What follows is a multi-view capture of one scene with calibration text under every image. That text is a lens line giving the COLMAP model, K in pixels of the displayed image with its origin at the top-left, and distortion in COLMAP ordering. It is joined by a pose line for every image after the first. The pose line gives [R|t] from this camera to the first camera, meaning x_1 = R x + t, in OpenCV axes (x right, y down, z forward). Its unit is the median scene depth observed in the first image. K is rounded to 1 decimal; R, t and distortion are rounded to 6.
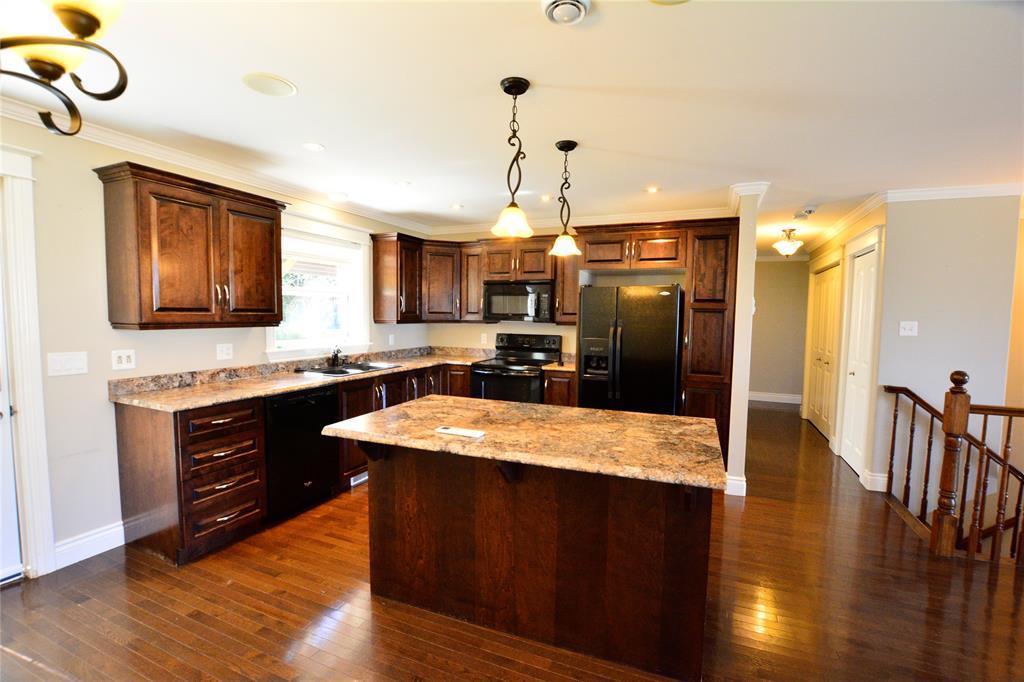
lens RADIAL K [[451.9, 0, 519.6], [0, 451.9, 345.9], [0, 0, 1]] dist [-0.037878, 0.006554]
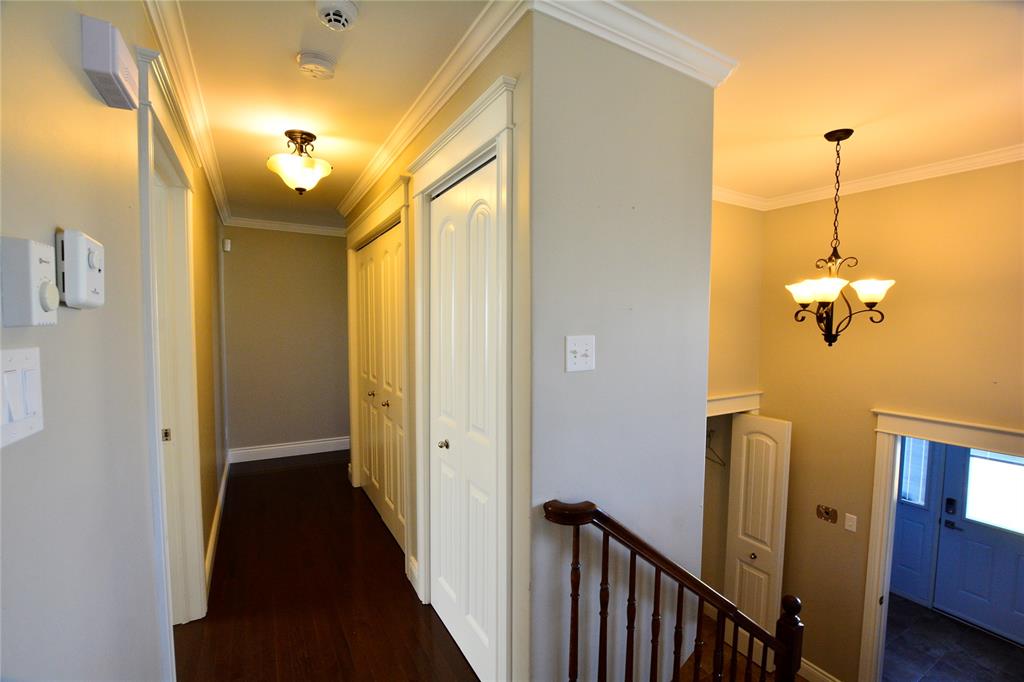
lens RADIAL K [[451.9, 0, 519.6], [0, 451.9, 345.9], [0, 0, 1]] dist [-0.037878, 0.006554]
pose [[0.595689, -0.055655, 0.801285, 0.506547], [0.058008, 0.997972, 0.026192, -0.058219], [-0.801118, 0.030879, 0.597709, 0.777186]]
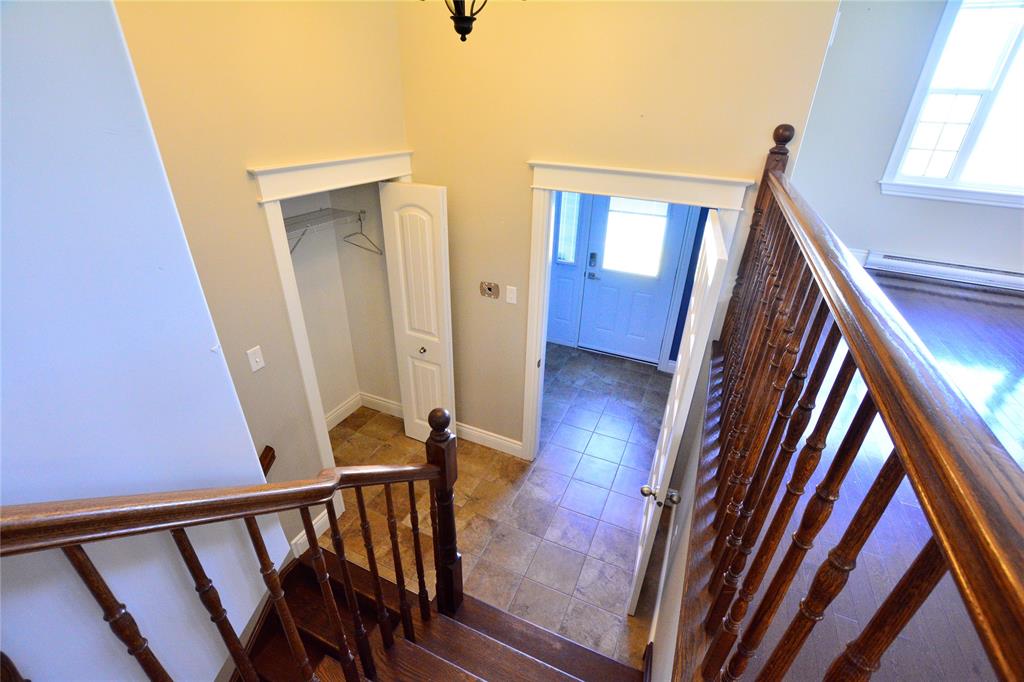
lens RADIAL K [[451.9, 0, 519.6], [0, 451.9, 345.9], [0, 0, 1]] dist [-0.037878, 0.006554]
pose [[0.012843, -0.485670, 0.874048, 0.810920], [0.041594, 0.873623, 0.484822, 0.033675], [-0.999052, 0.030128, 0.031421, 0.746721]]
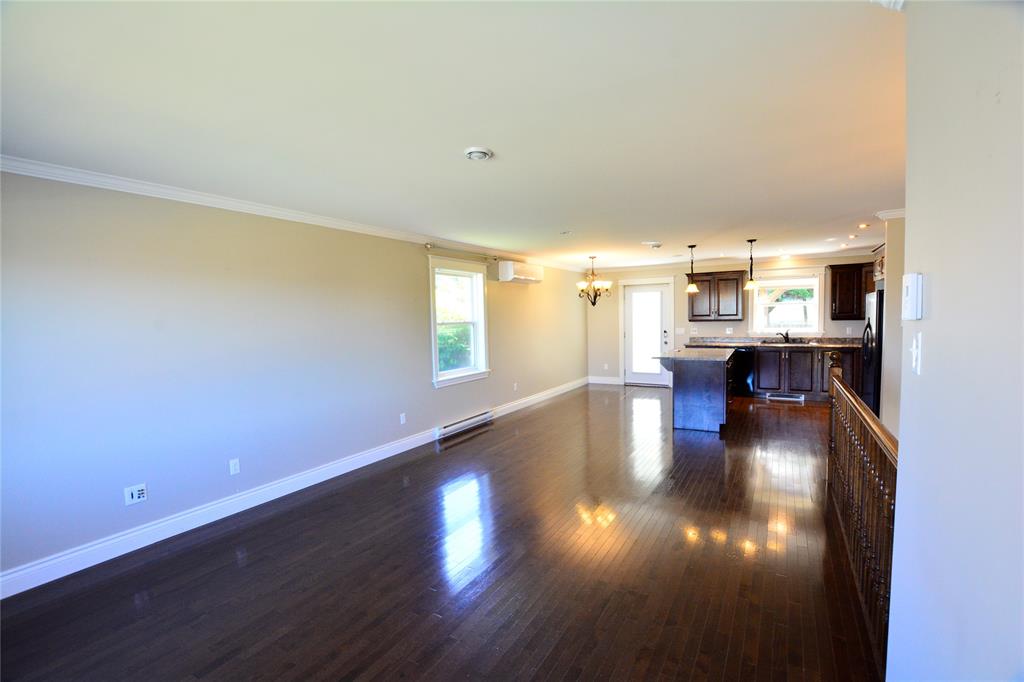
lens RADIAL K [[451.9, 0, 519.6], [0, 451.9, 345.9], [0, 0, 1]] dist [-0.037878, 0.006554]
pose [[-0.132851, 0.053625, -0.989684, 1.838728], [-0.049995, 0.996902, 0.060727, 0.002077], [0.989874, 0.057547, -0.129758, 0.121391]]
